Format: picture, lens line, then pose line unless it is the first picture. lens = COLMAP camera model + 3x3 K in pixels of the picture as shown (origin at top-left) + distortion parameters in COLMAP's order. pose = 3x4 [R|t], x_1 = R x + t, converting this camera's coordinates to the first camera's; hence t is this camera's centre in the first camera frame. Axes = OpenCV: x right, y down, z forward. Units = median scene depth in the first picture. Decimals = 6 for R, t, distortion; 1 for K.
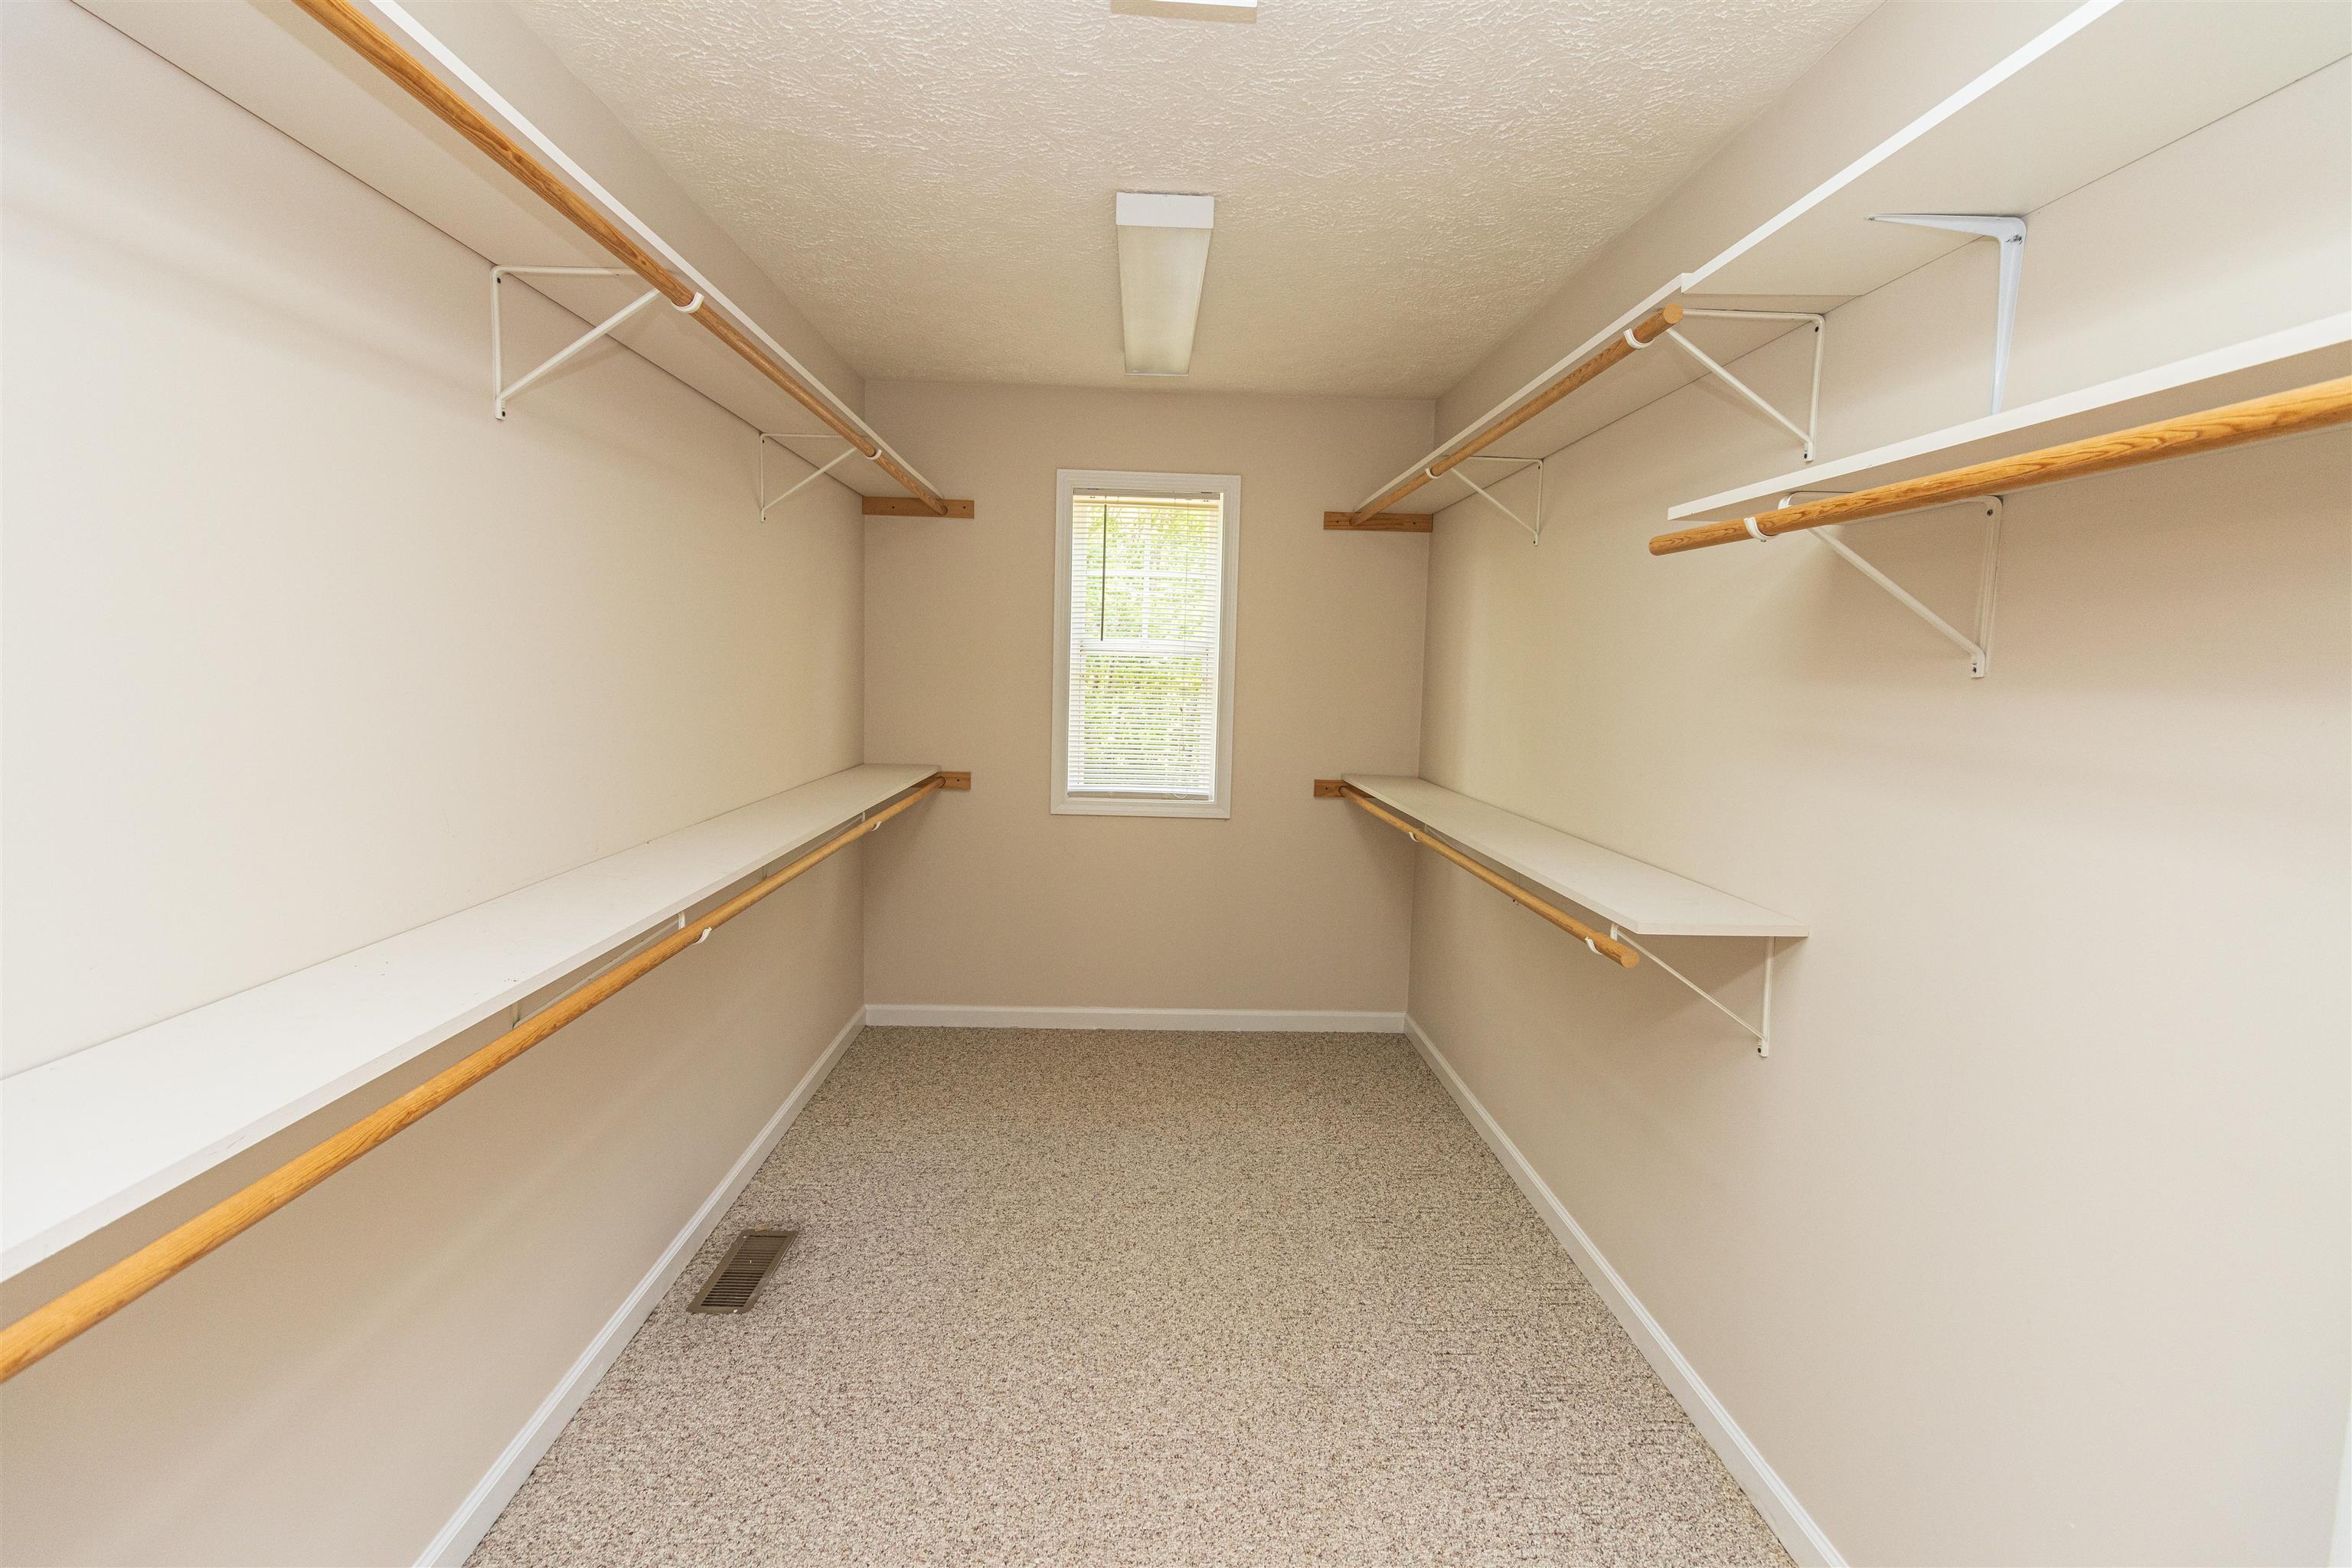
lens RADIAL K [[1080.7, 0, 1172.3], [0, 1080.7, 767.2], [0, 0, 1]] dist [-0.000561, 0.000450]
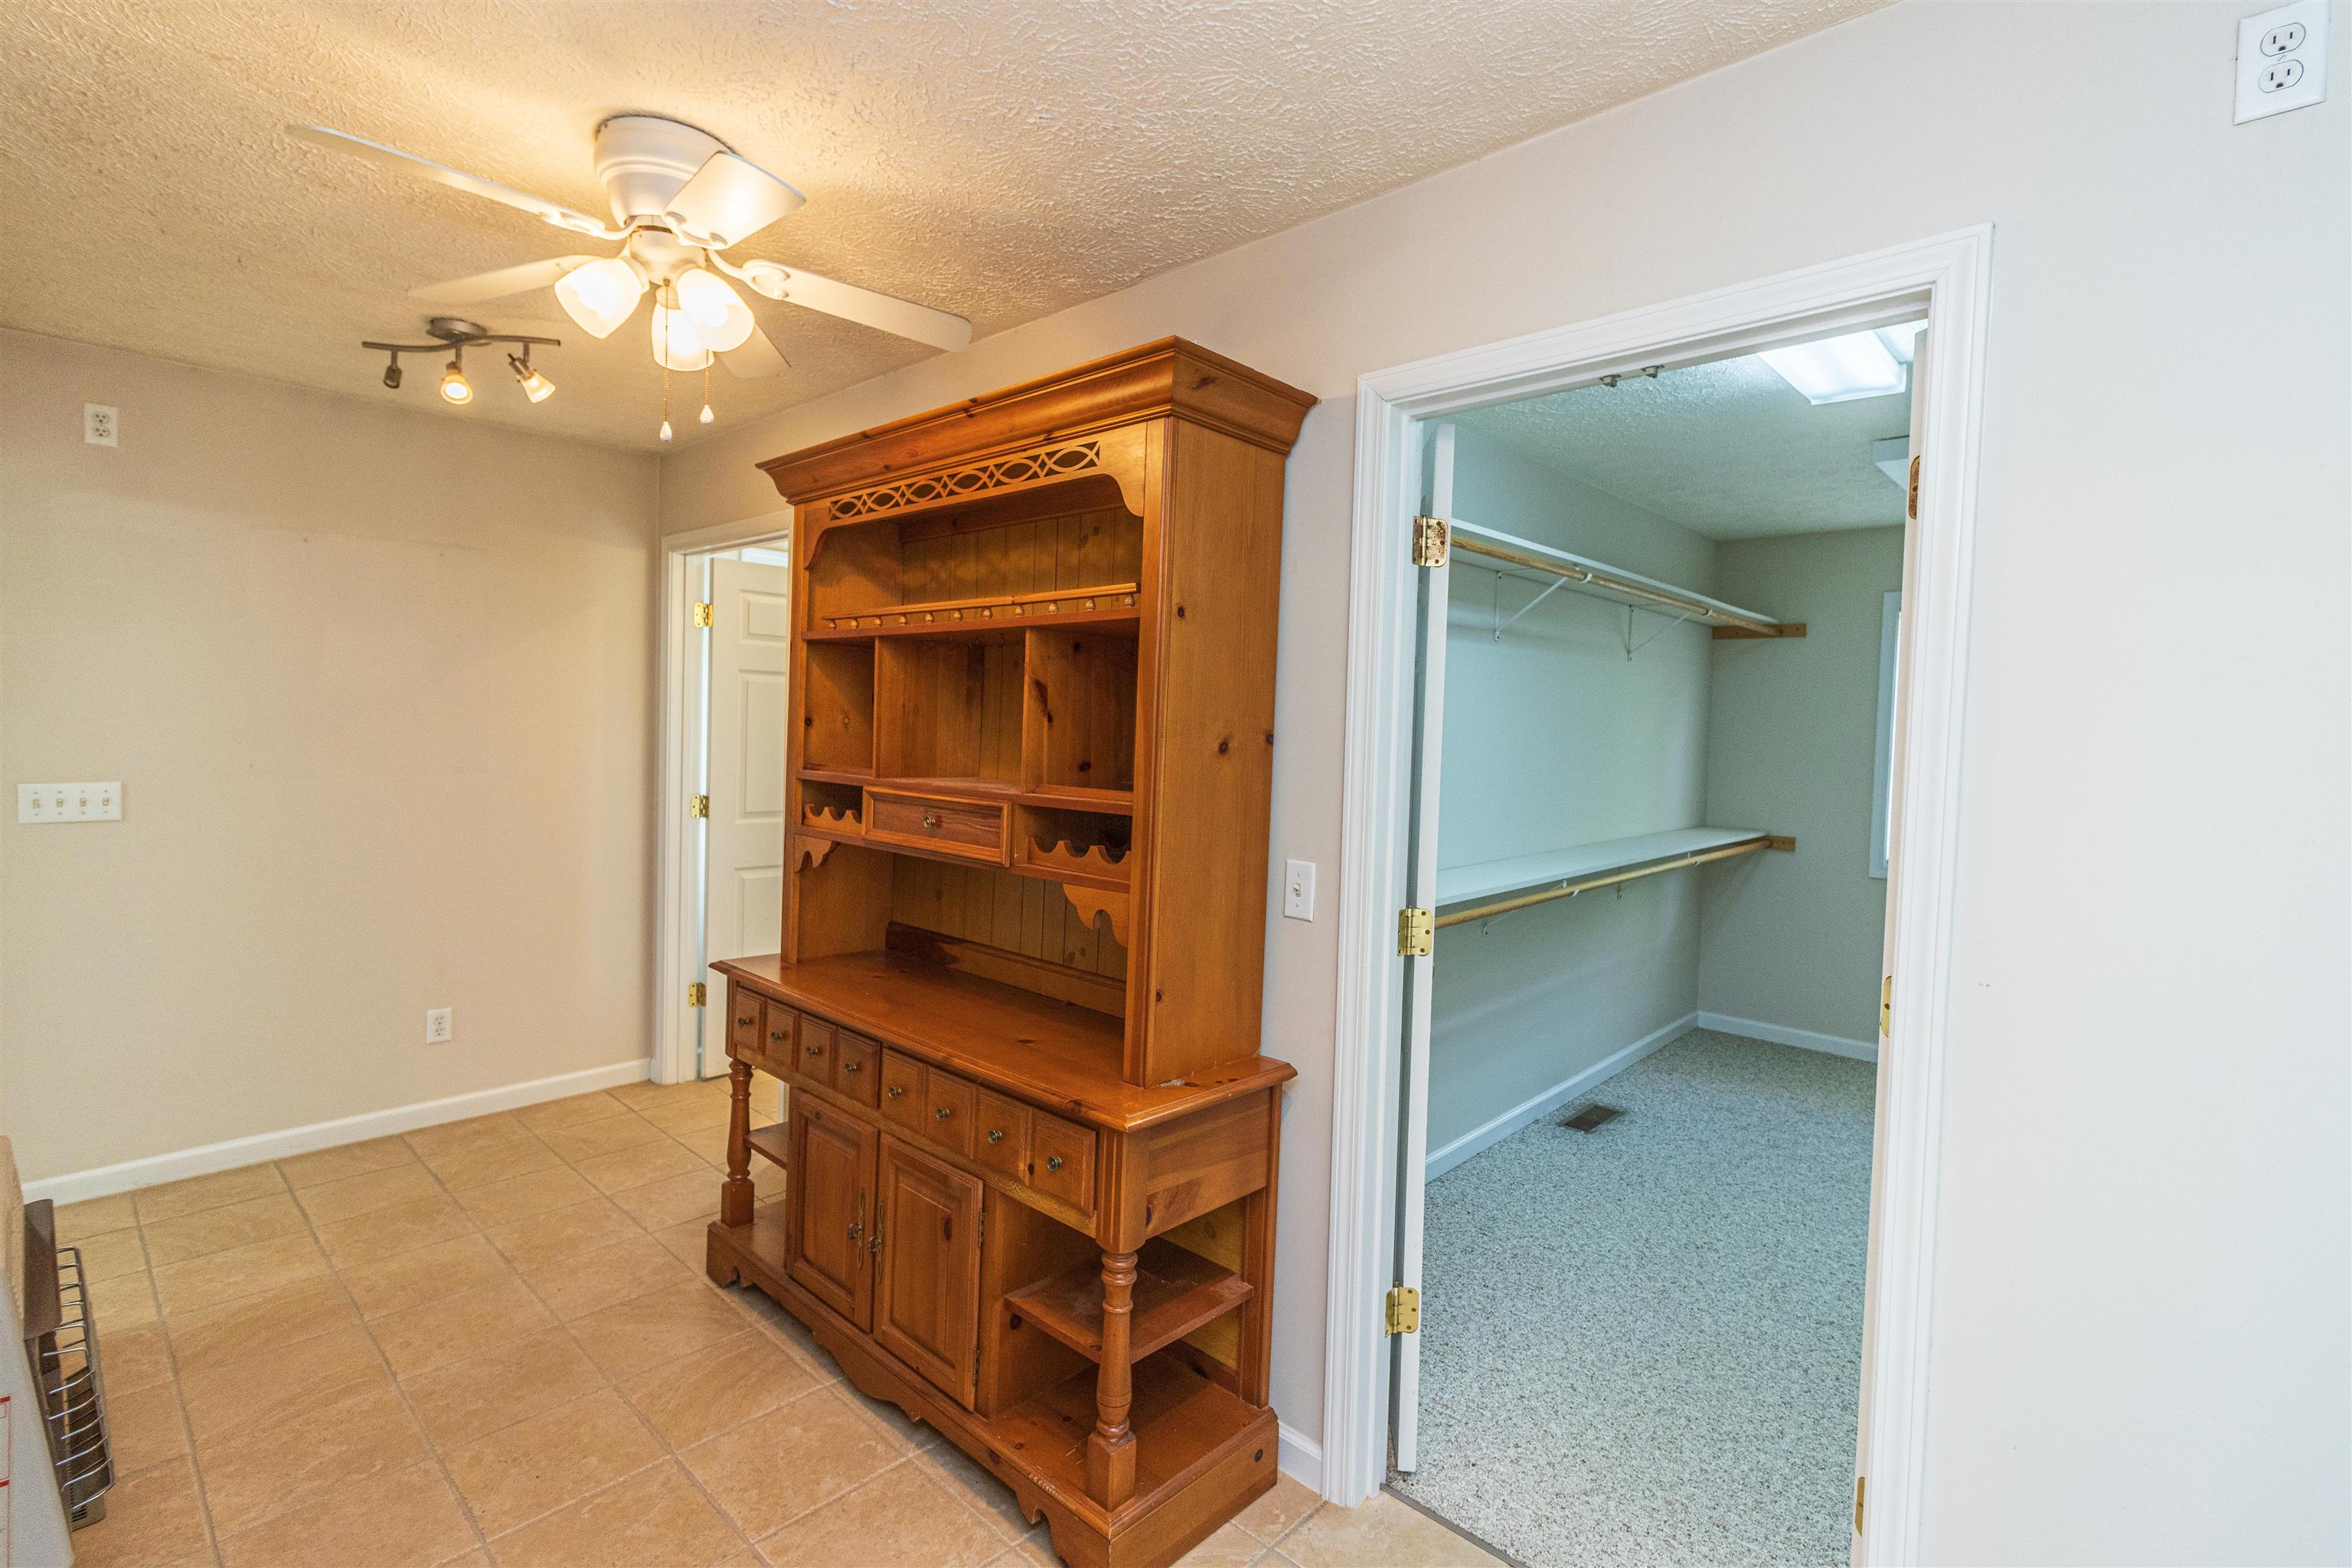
lens RADIAL K [[1080.7, 0, 1172.3], [0, 1080.7, 767.2], [0, 0, 1]] dist [-0.000561, 0.000450]
pose [[0.706104, 0.021042, -0.707795, 0.248159], [-0.070955, 0.996630, -0.041157, 0.034856], [0.704544, 0.079283, 0.705218, -0.524606]]
